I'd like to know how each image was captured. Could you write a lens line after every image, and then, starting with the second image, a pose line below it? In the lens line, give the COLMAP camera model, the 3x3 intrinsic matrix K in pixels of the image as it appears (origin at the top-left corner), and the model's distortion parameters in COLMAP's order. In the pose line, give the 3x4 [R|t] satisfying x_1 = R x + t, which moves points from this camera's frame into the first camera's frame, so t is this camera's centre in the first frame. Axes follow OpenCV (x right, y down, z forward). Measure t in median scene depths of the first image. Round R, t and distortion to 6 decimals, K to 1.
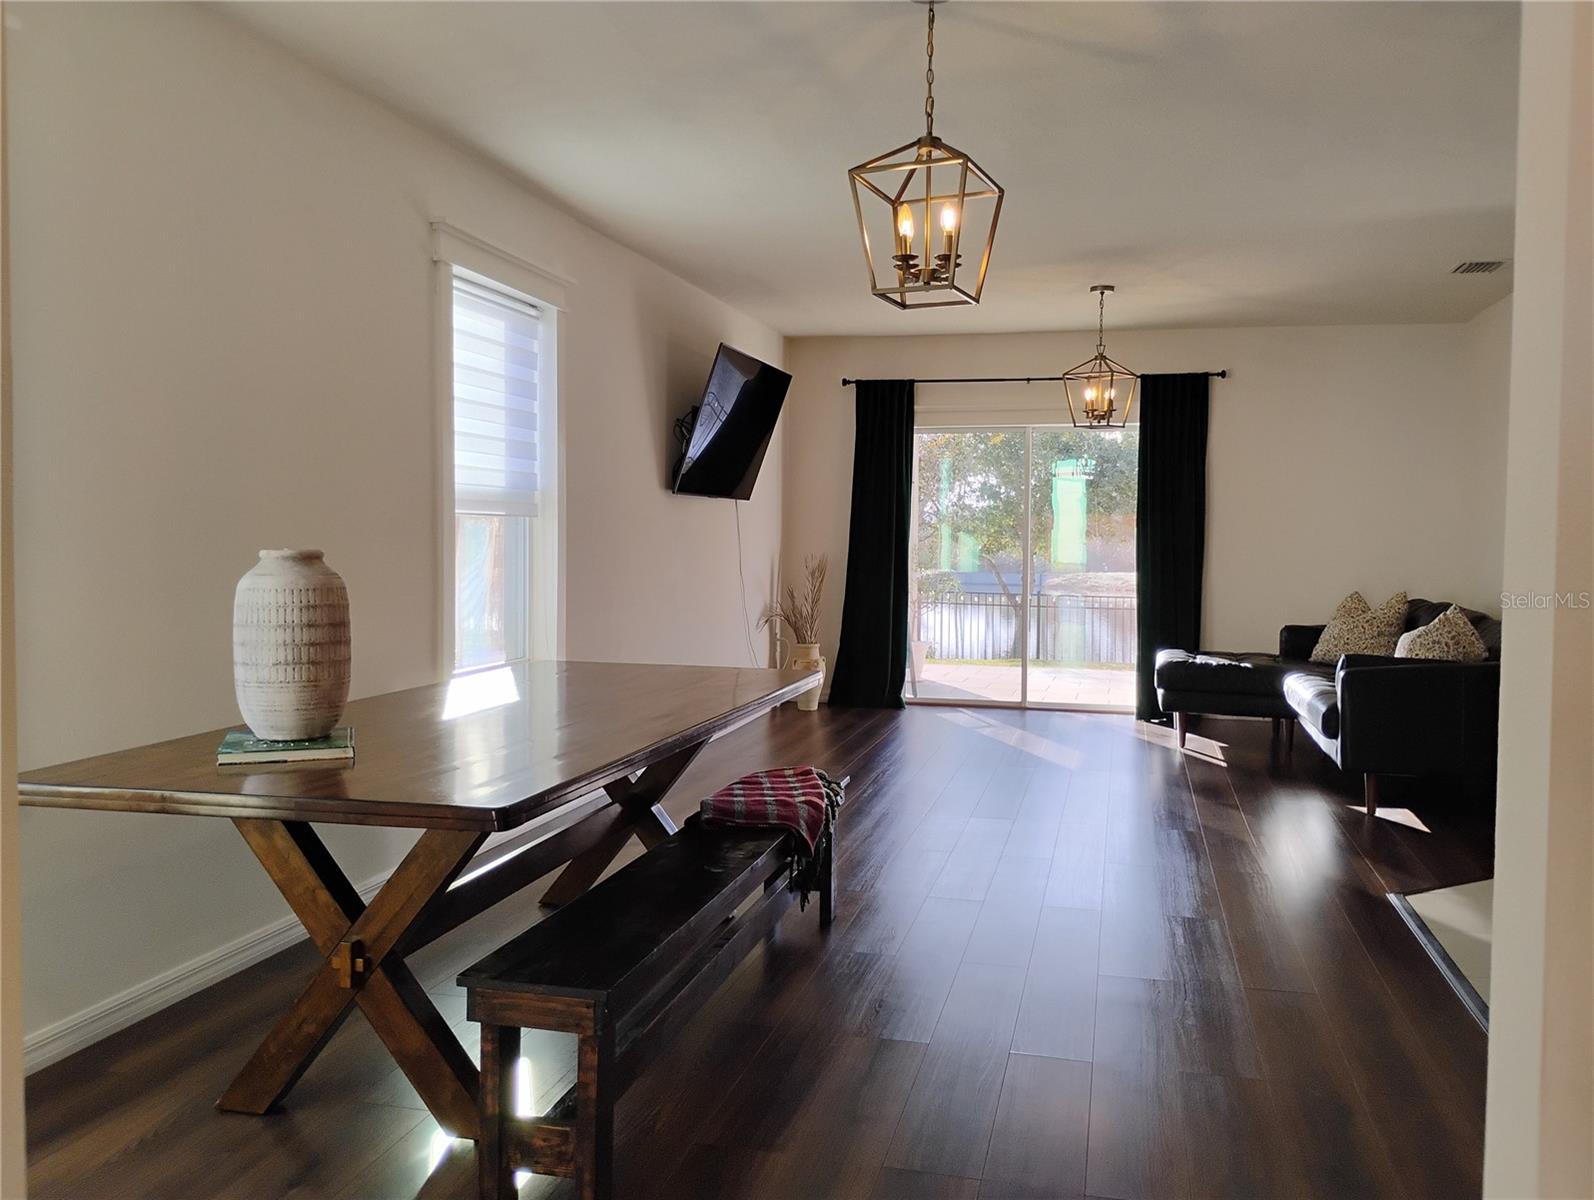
lens RADIAL K [[1308.4, 0, 768.6], [0, 1308.4, 599.2], [0, 0, 1]] dist [0.026841, -0.058328]
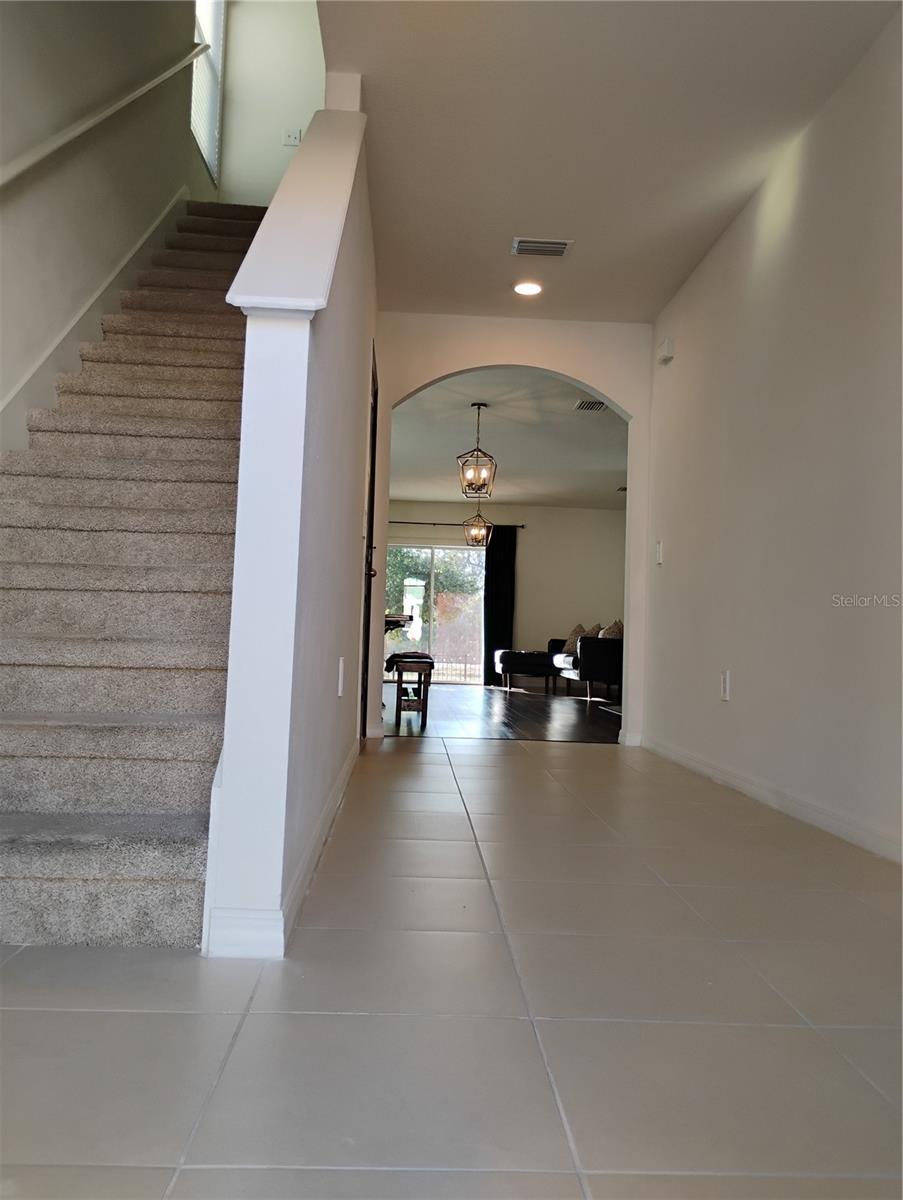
lens RADIAL K [[985.0, 0, 451.5], [0, 985.0, 600.0], [0, 0, 1]] dist [0.026841, -0.058328]
pose [[0.950764, 0.033973, 0.308049, -0.310747], [-0.006191, 0.995857, -0.090722, 0.115843], [-0.309855, 0.084348, 0.947035, -0.589056]]
